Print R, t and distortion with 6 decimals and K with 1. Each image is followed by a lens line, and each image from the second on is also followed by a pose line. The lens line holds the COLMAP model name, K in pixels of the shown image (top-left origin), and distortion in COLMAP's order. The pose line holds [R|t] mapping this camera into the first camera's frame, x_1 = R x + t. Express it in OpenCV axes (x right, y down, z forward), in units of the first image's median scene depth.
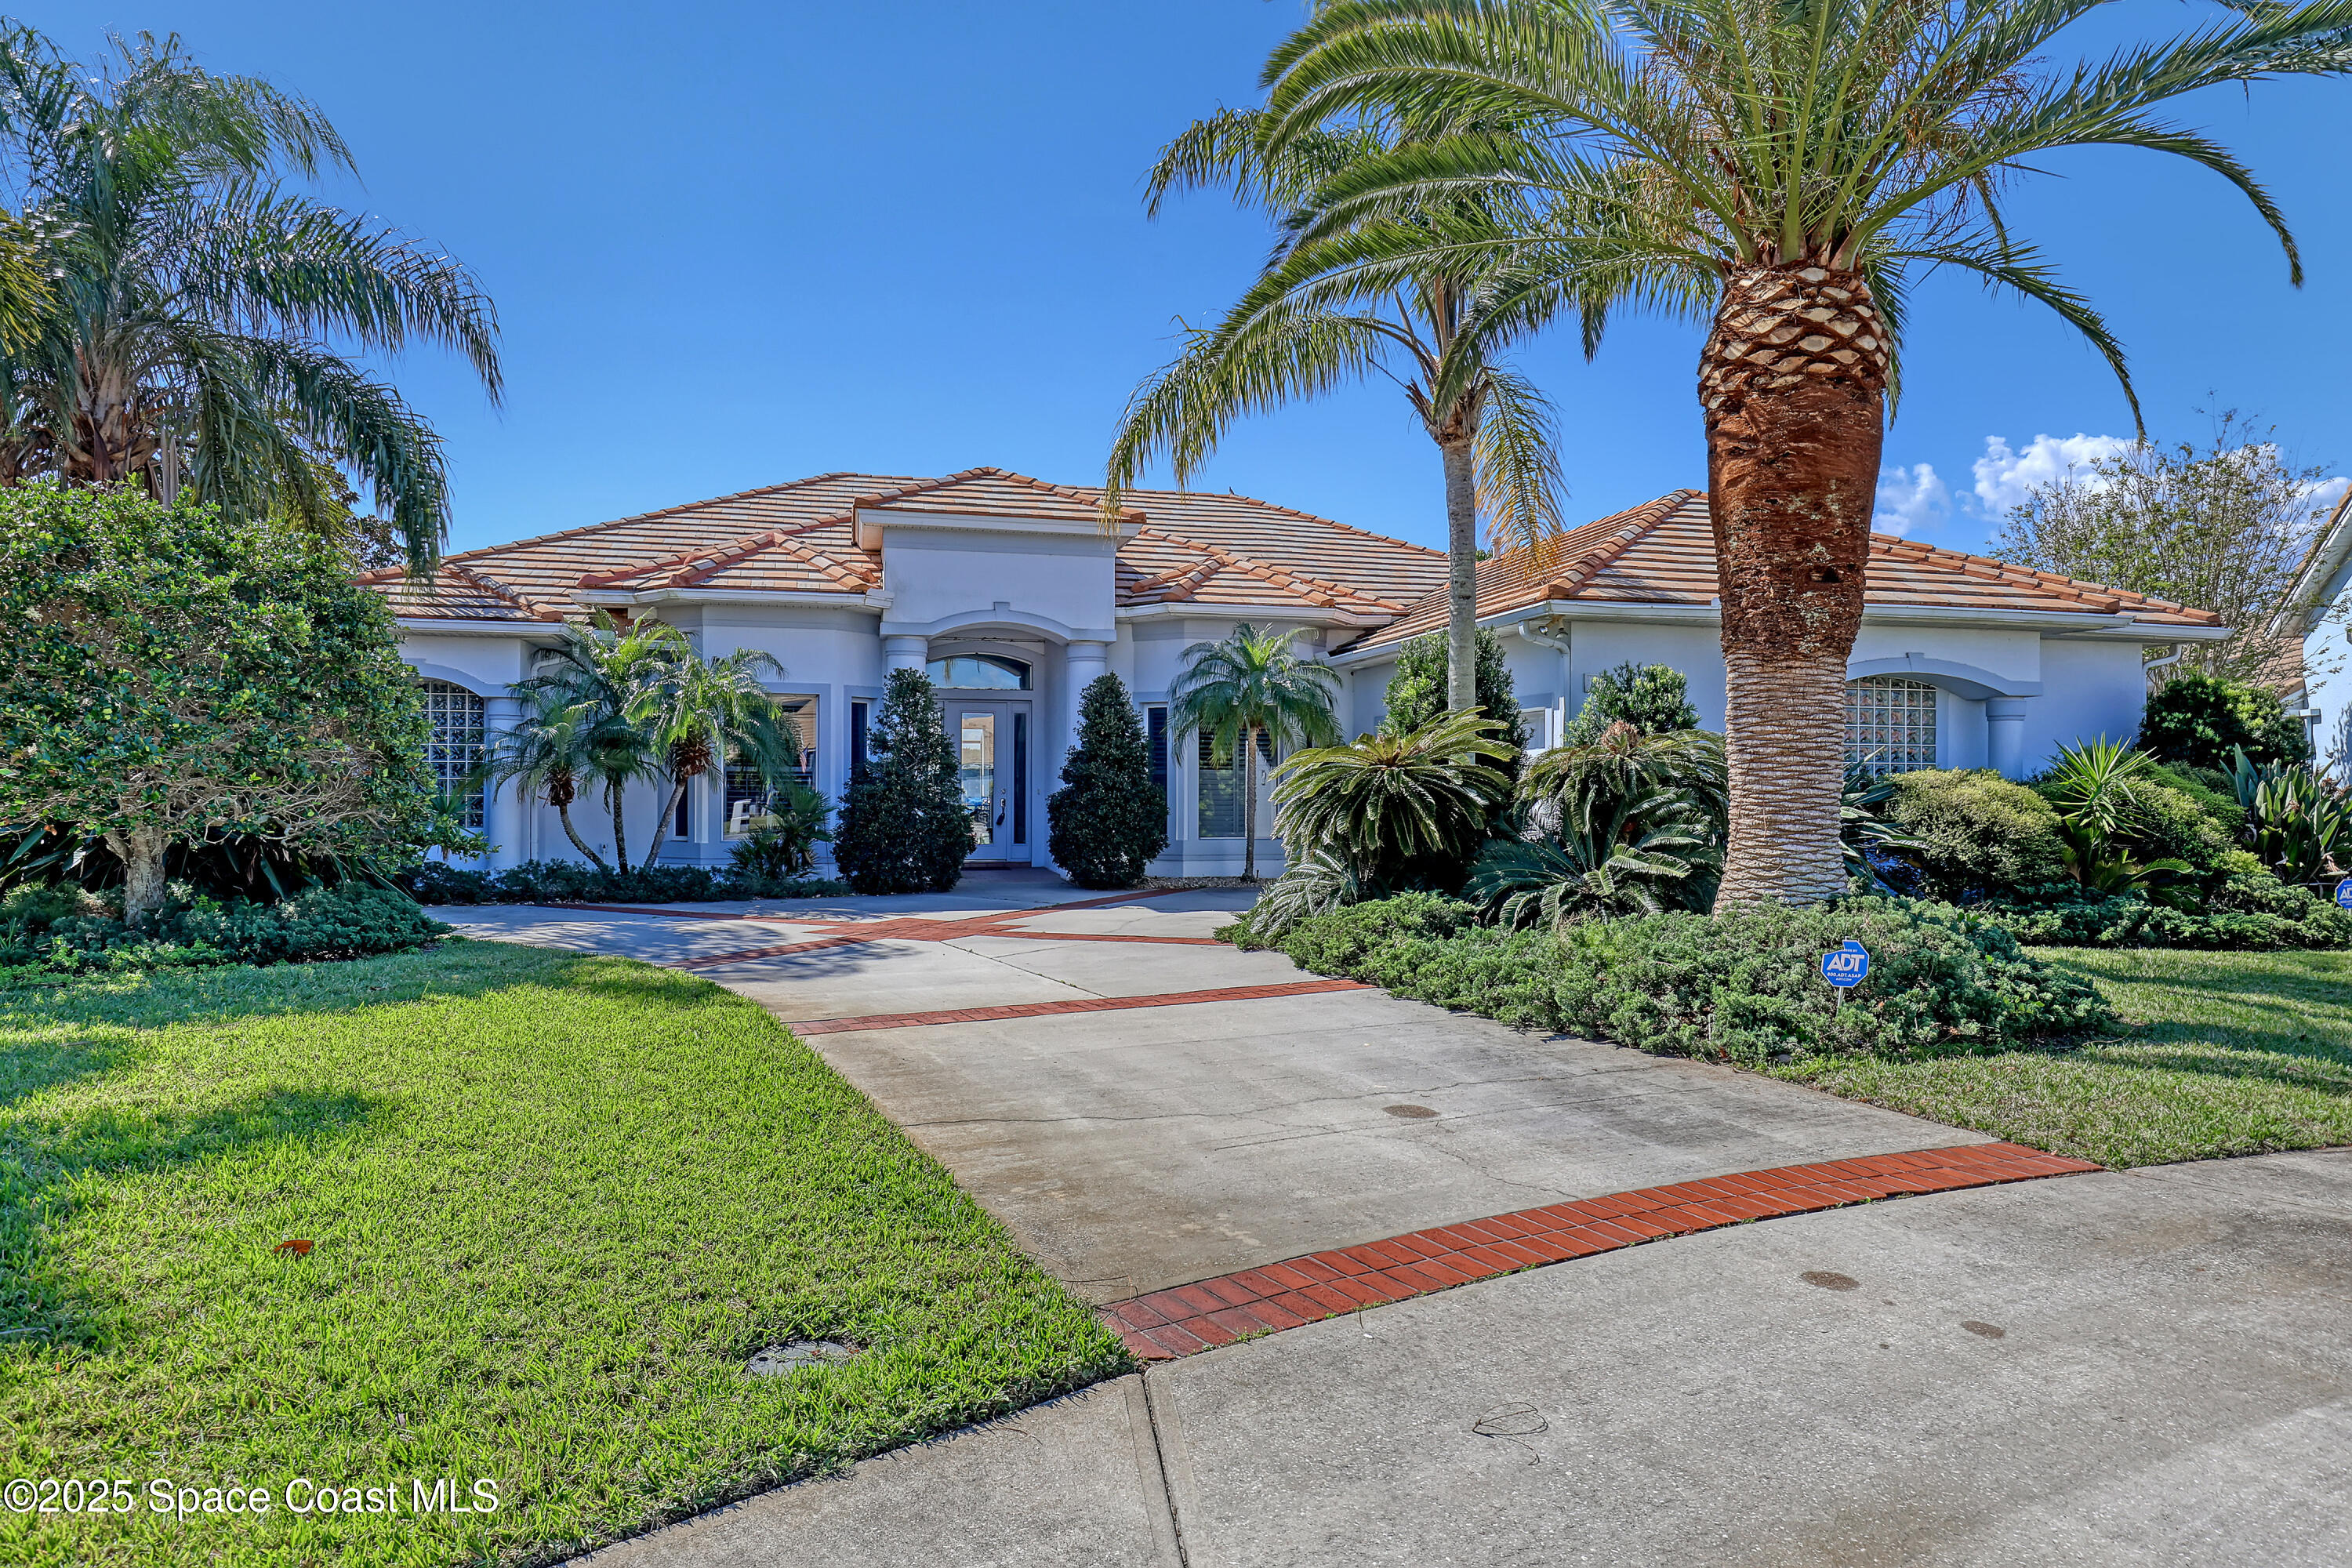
lens RADIAL K [[1109.7, 0, 1188.1], [0, 1109.7, 793.3], [0, 0, 1]] dist [-0.024590, 0.006256]
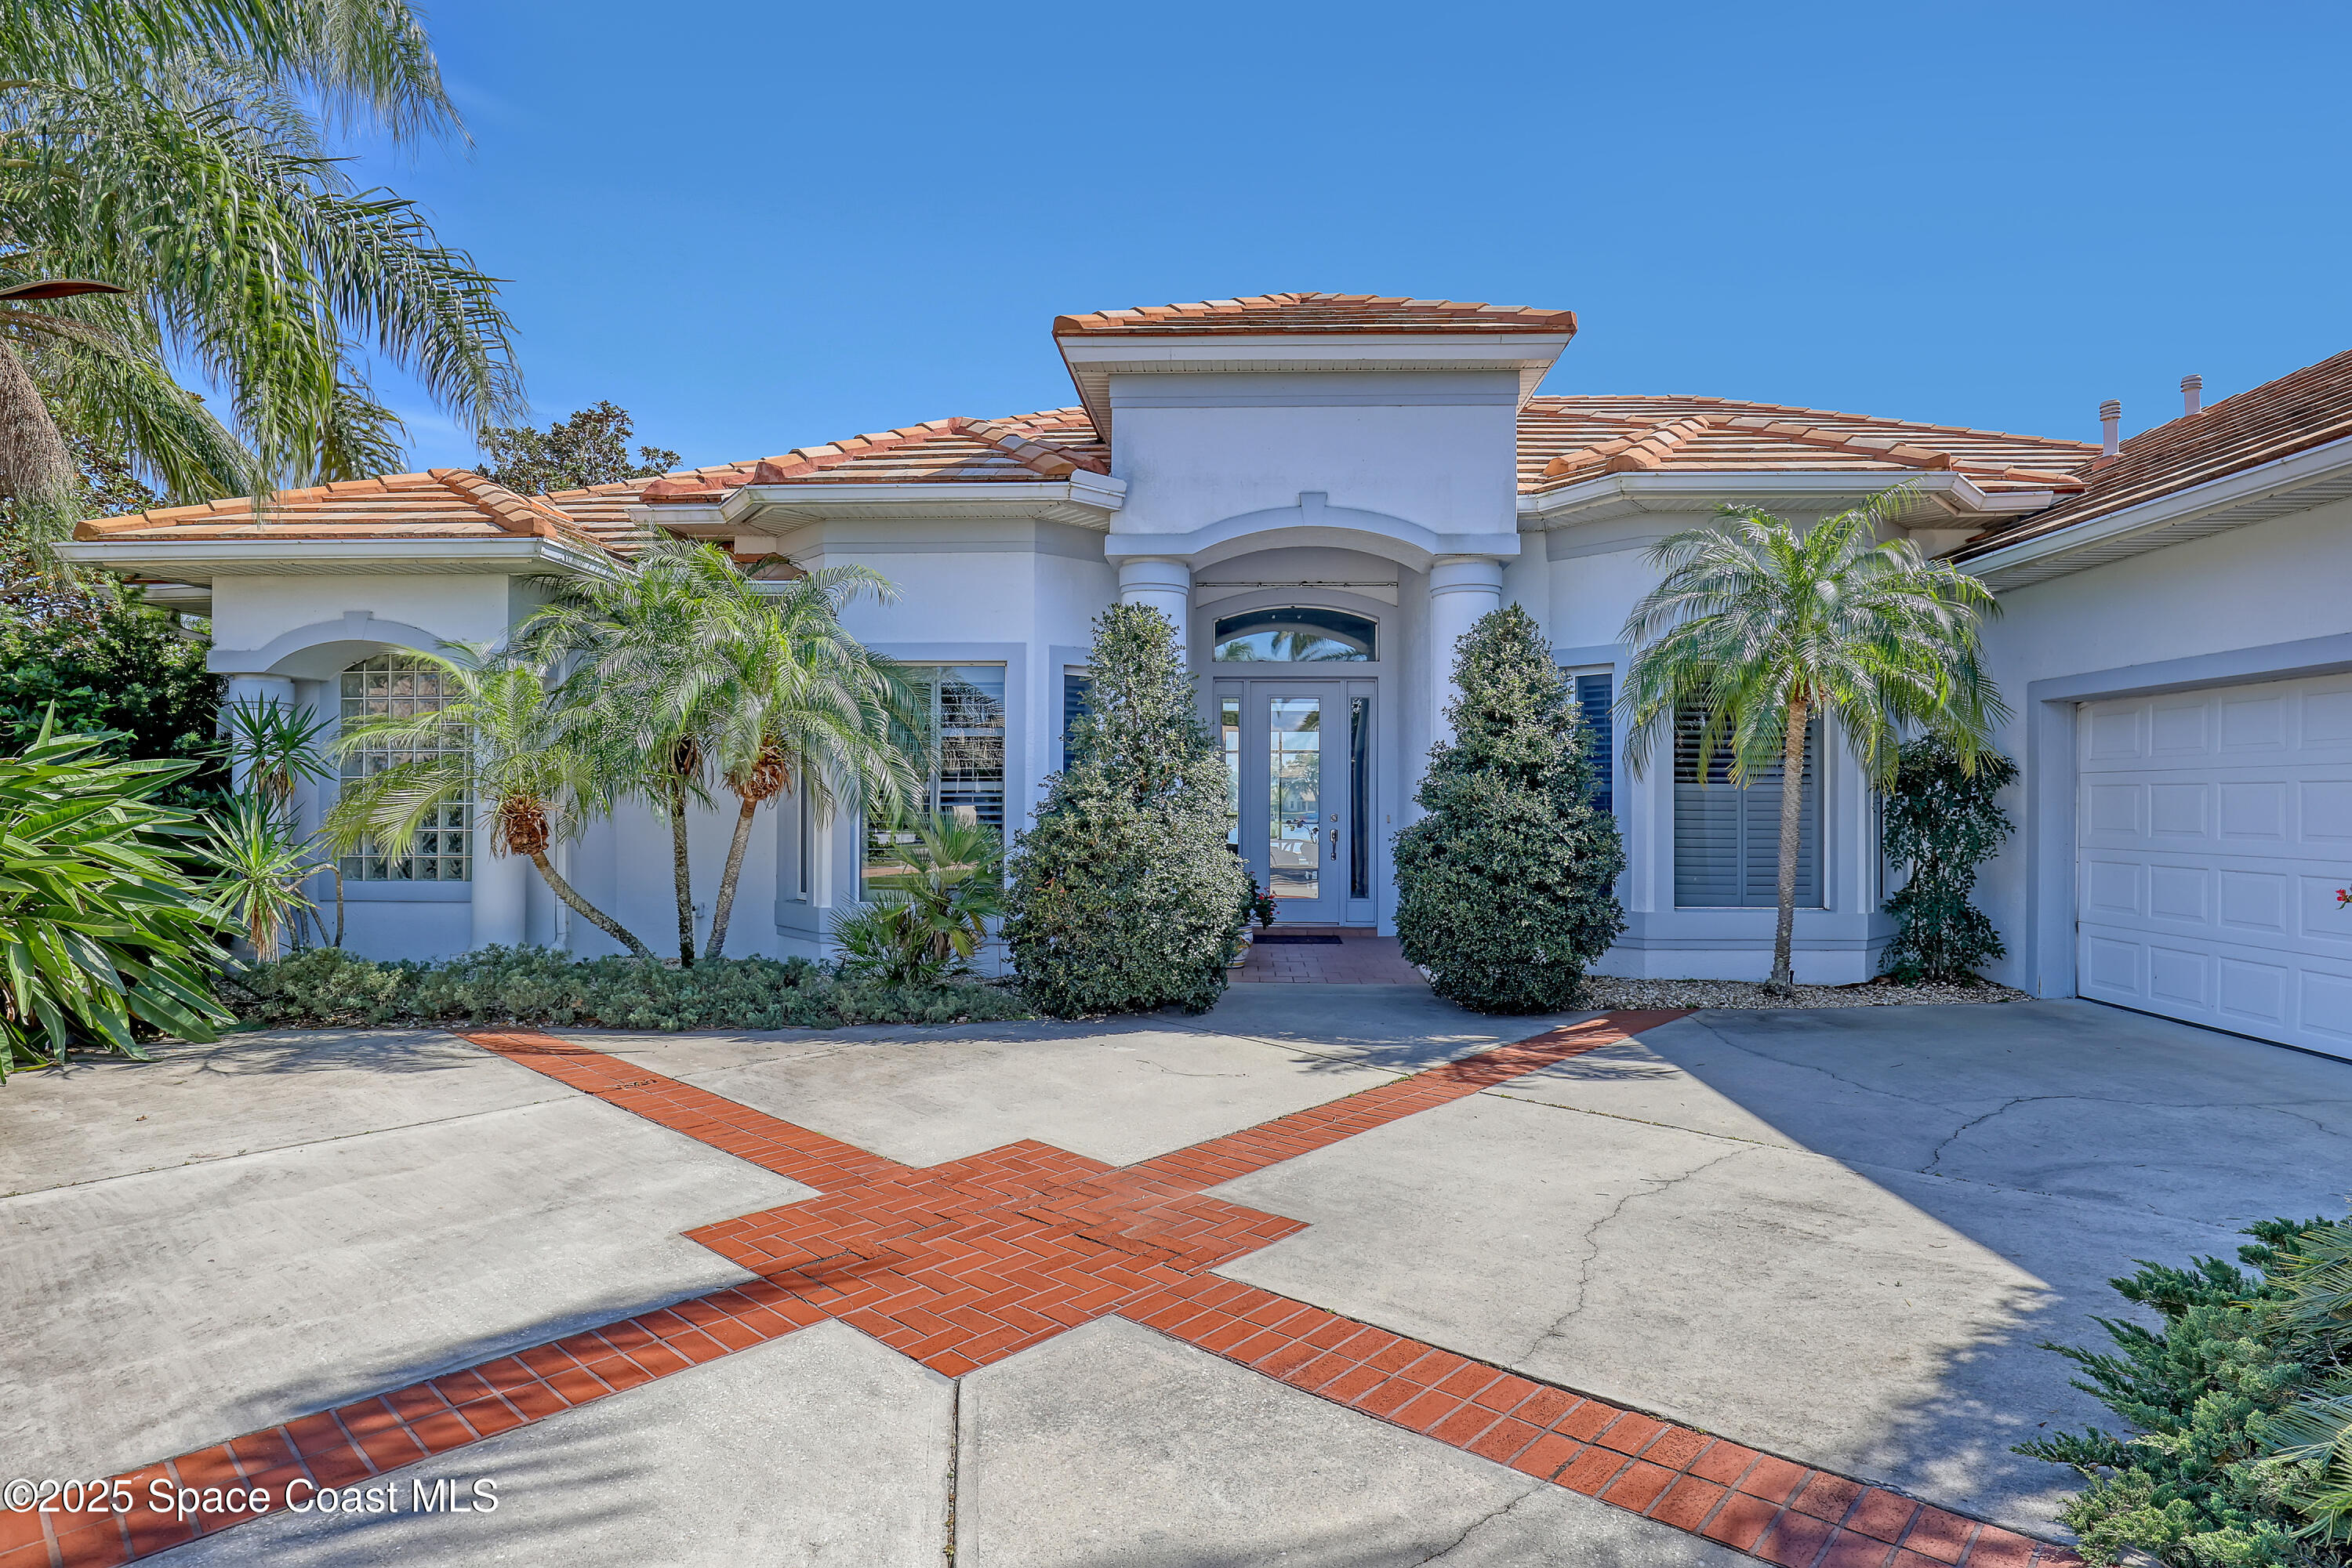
lens RADIAL K [[1109.7, 0, 1188.1], [0, 1109.7, 793.3], [0, 0, 1]] dist [-0.024590, 0.006256]
pose [[0.944275, -0.000803, -0.329155, -0.041282], [-0.002135, 0.999961, -0.008566, -0.012287], [0.329149, 0.008791, 0.944237, 0.438796]]
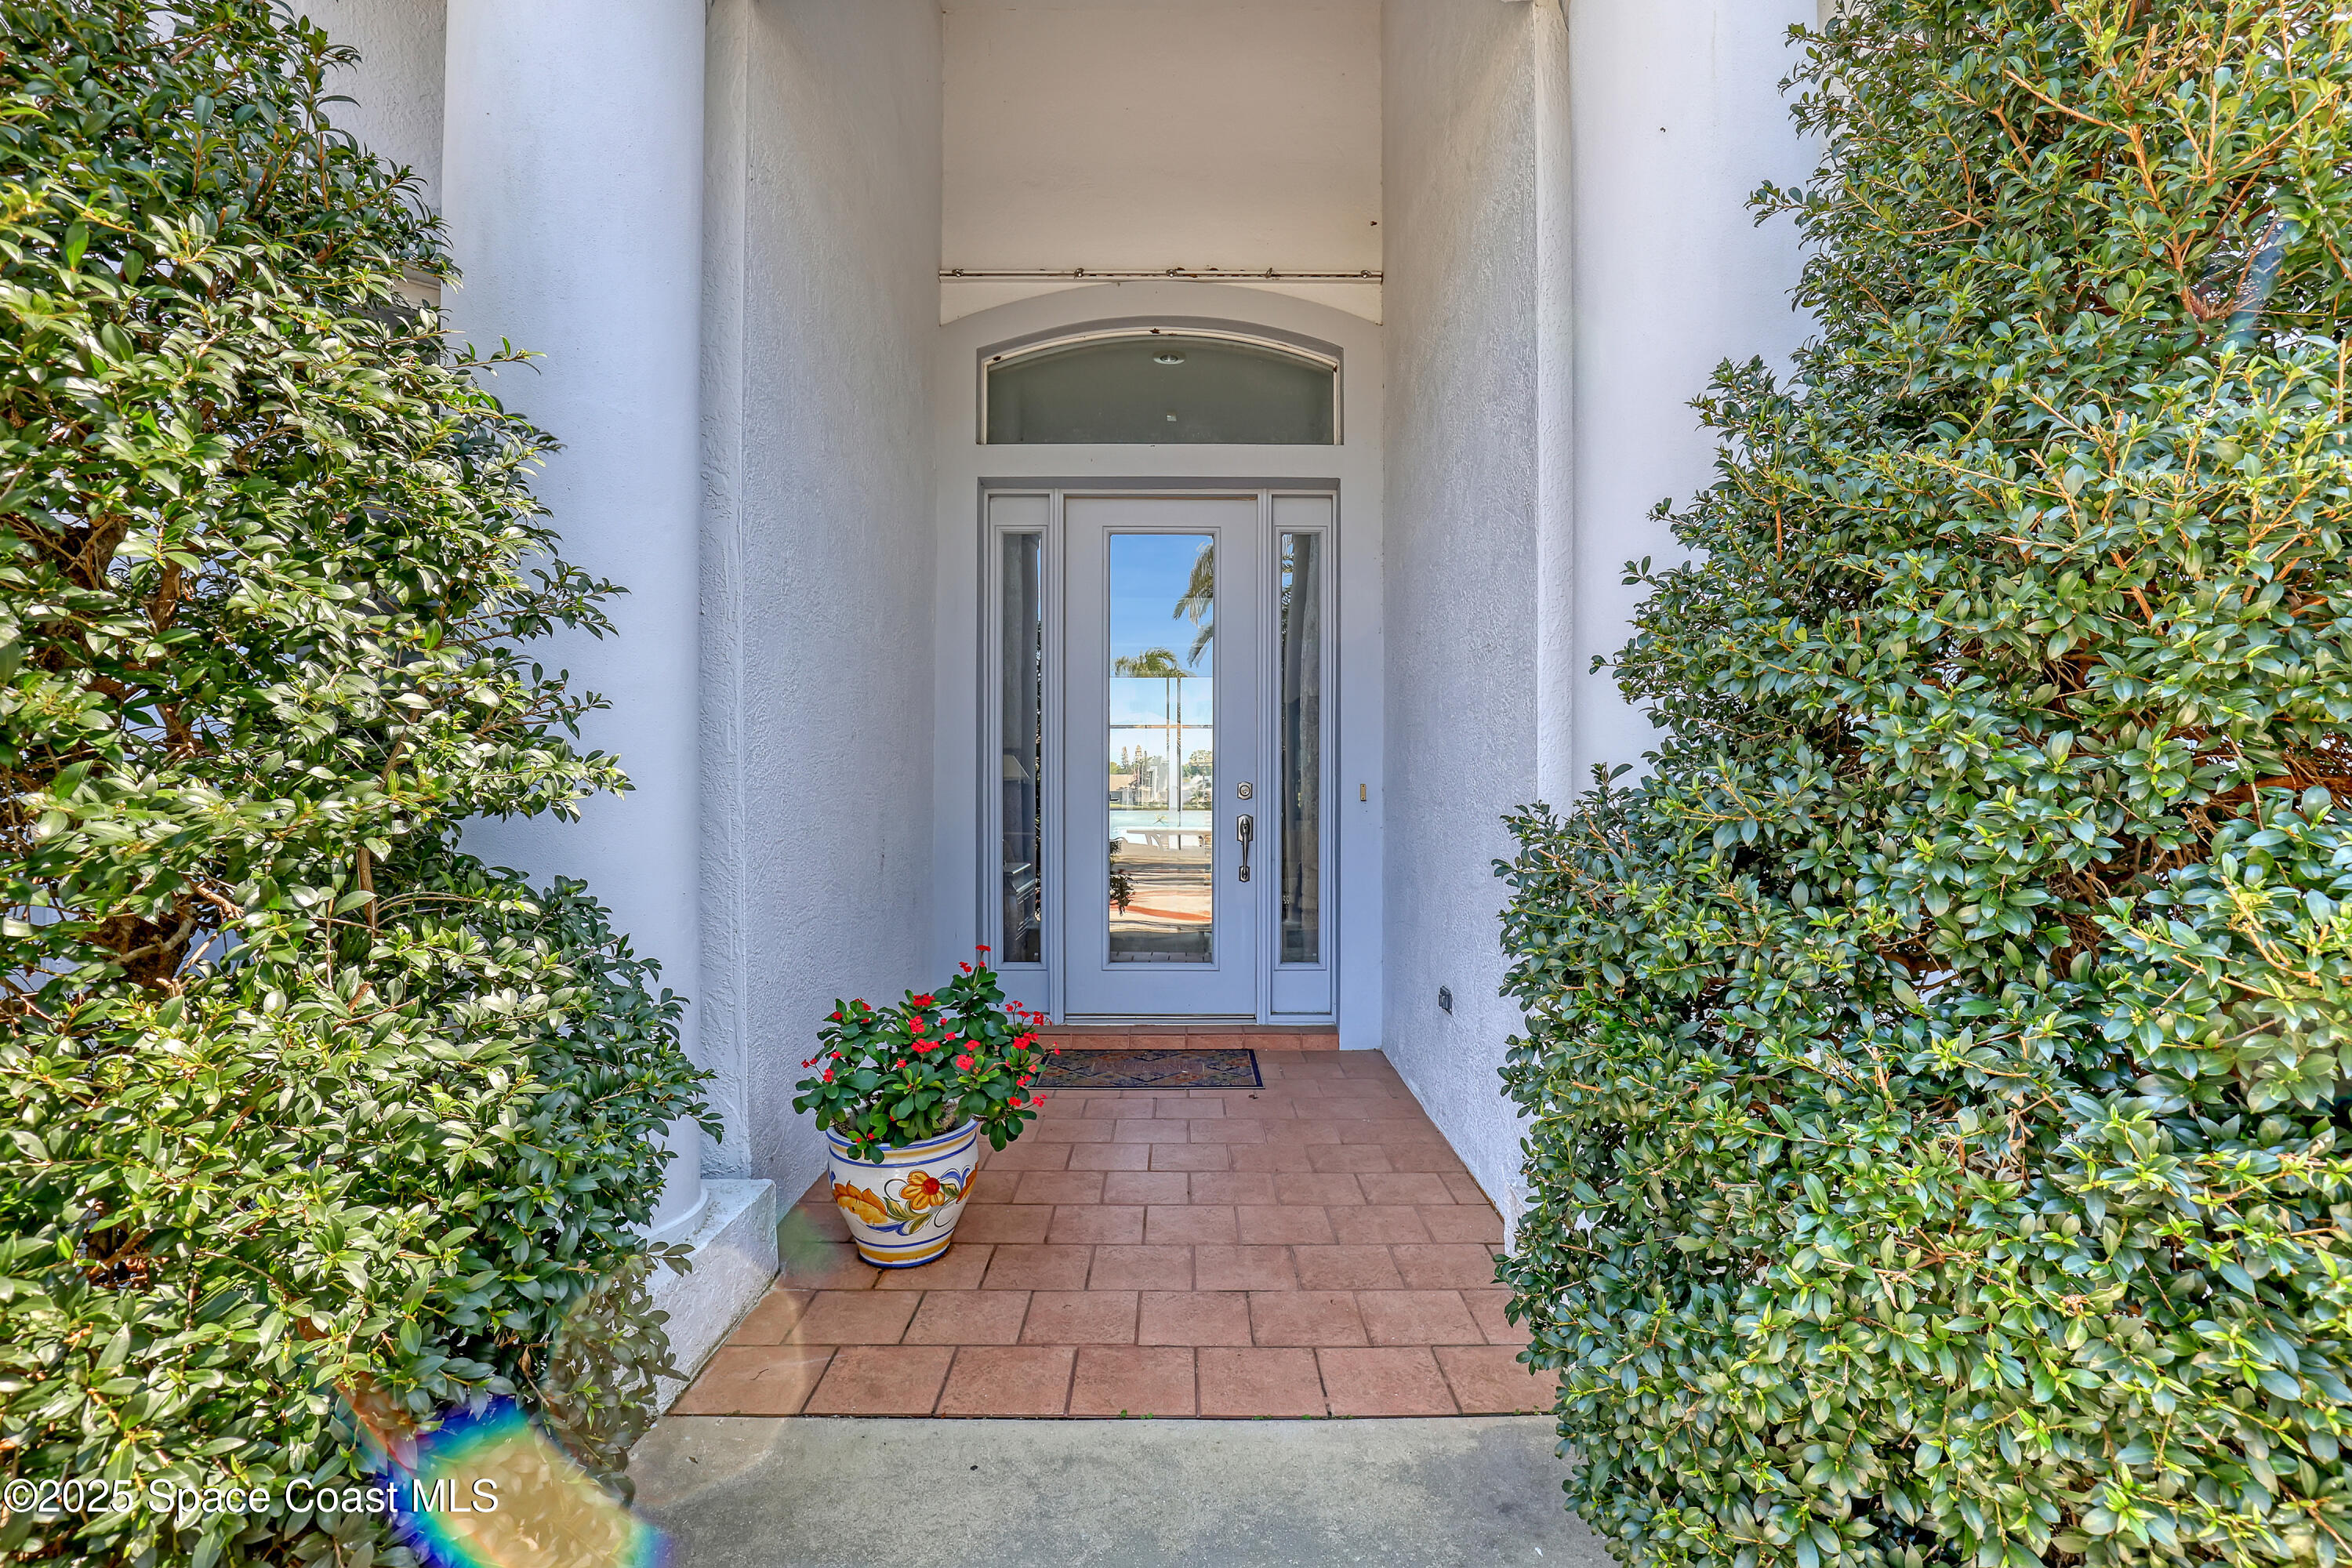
lens RADIAL K [[1109.7, 0, 1188.1], [0, 1109.7, 793.3], [0, 0, 1]] dist [-0.024590, 0.006256]
pose [[0.961753, 0.000469, -0.273916, -0.122266], [-0.001118, 0.999997, -0.002213, -0.000083], [0.273914, 0.002434, 0.961751, 0.869225]]
